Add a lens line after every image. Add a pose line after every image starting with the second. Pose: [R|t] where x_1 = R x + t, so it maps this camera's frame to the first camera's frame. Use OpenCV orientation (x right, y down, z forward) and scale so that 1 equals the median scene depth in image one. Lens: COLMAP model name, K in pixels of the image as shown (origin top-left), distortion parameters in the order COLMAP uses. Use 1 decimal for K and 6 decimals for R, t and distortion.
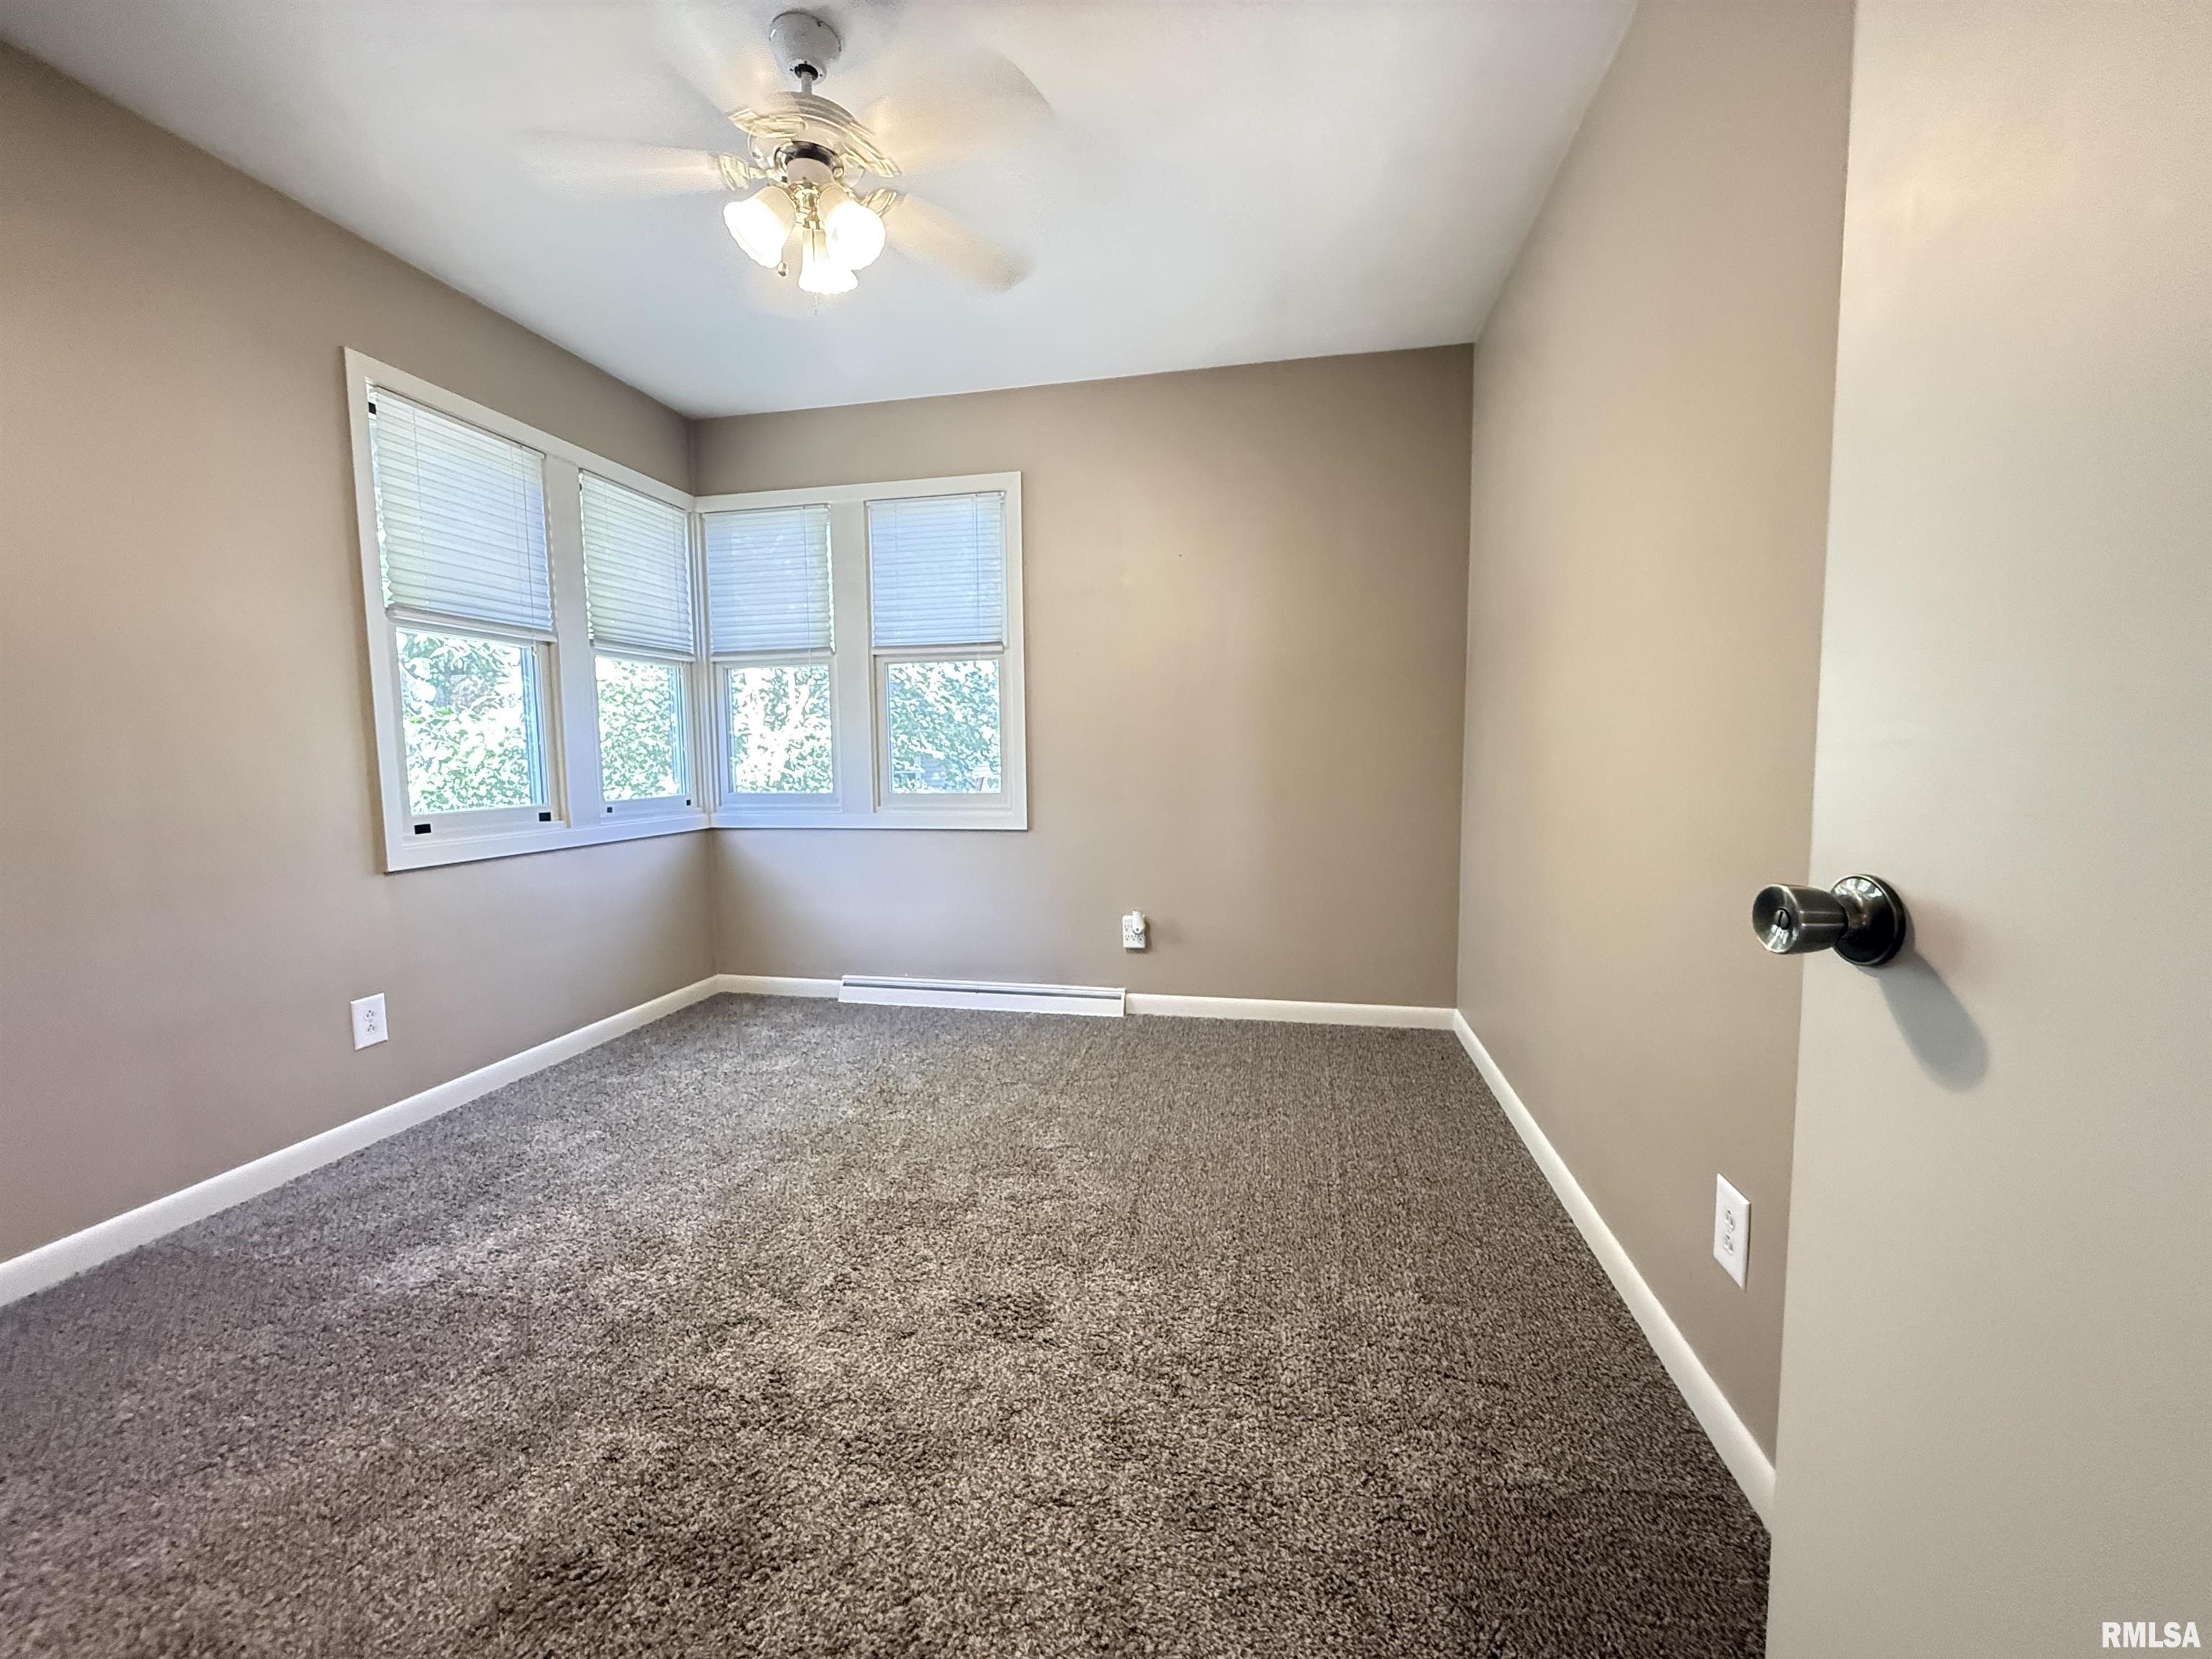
lens RADIAL K [[882.3, 0, 1113.5], [0, 882.3, 826.0], [0, 0, 1]] dist [-0.000991, 0.000002]
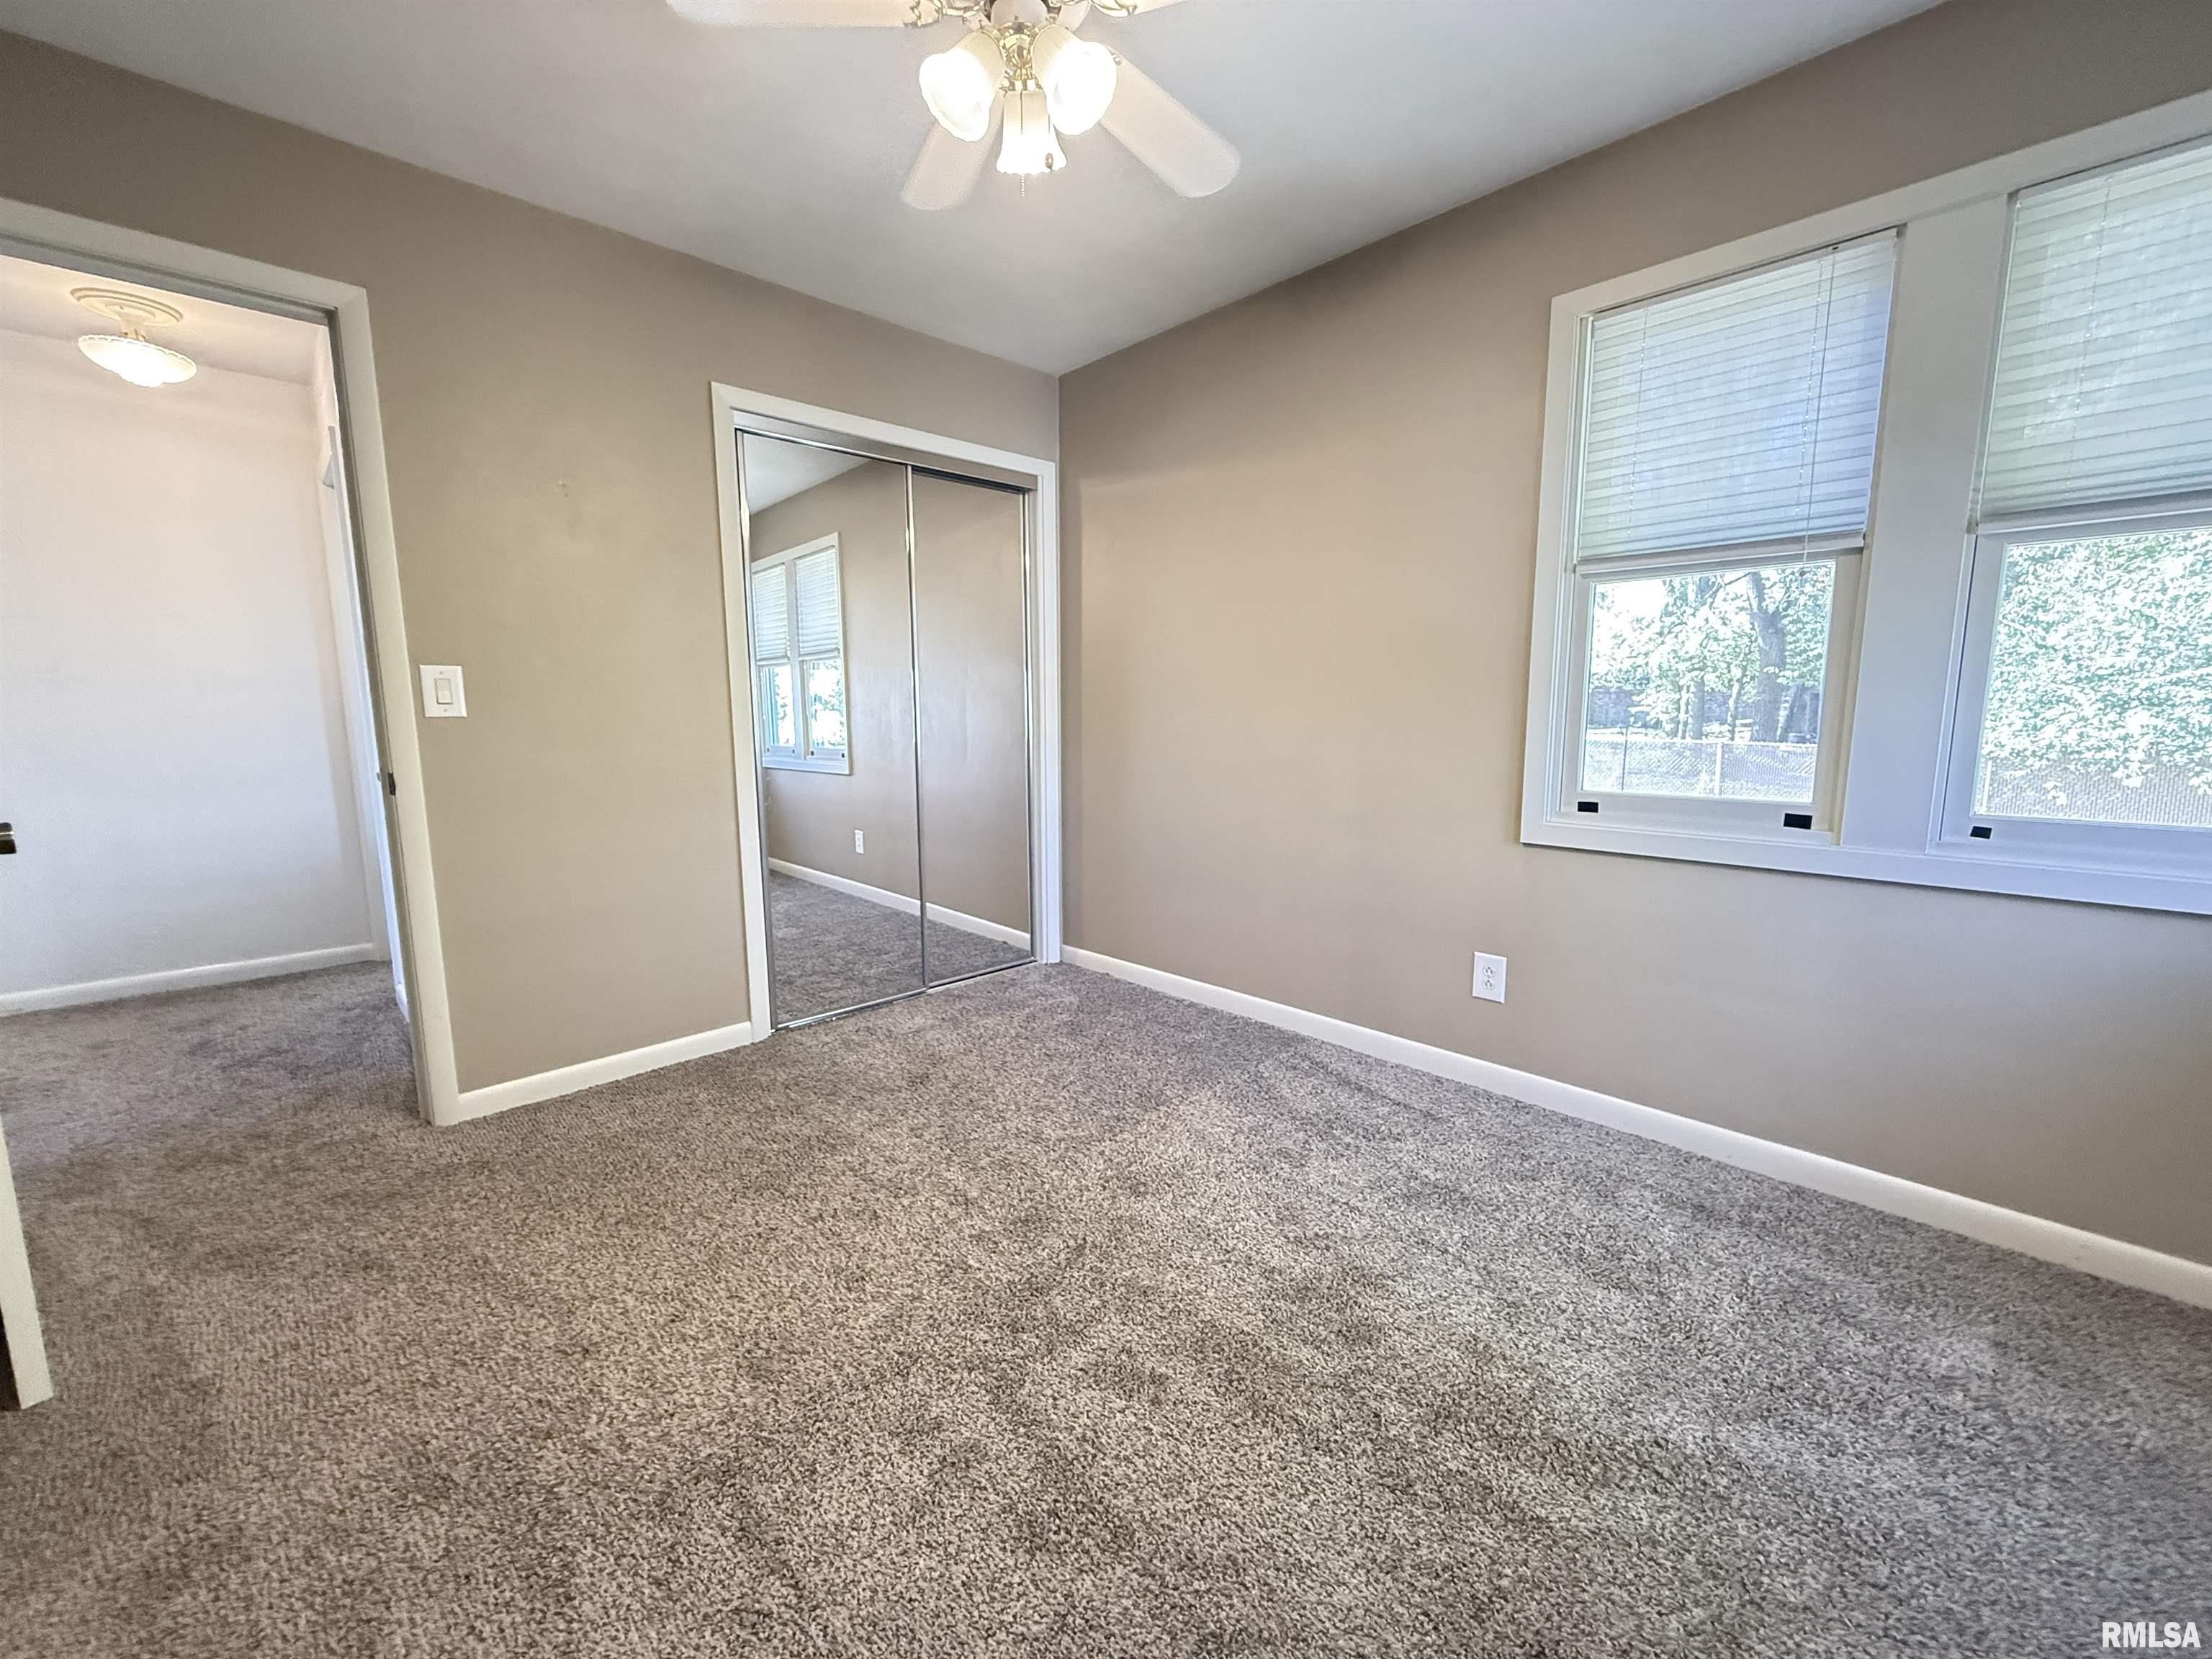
lens RADIAL K [[882.3, 0, 1122.3], [0, 882.3, 838.0], [0, 0, 1]] dist [-0.000991, 0.000002]
pose [[-0.569351, 0.116992, -0.813728, 0.225057], [-0.074032, 0.978504, 0.192481, -0.102851], [0.818755, 0.169832, -0.548451, 1.100389]]
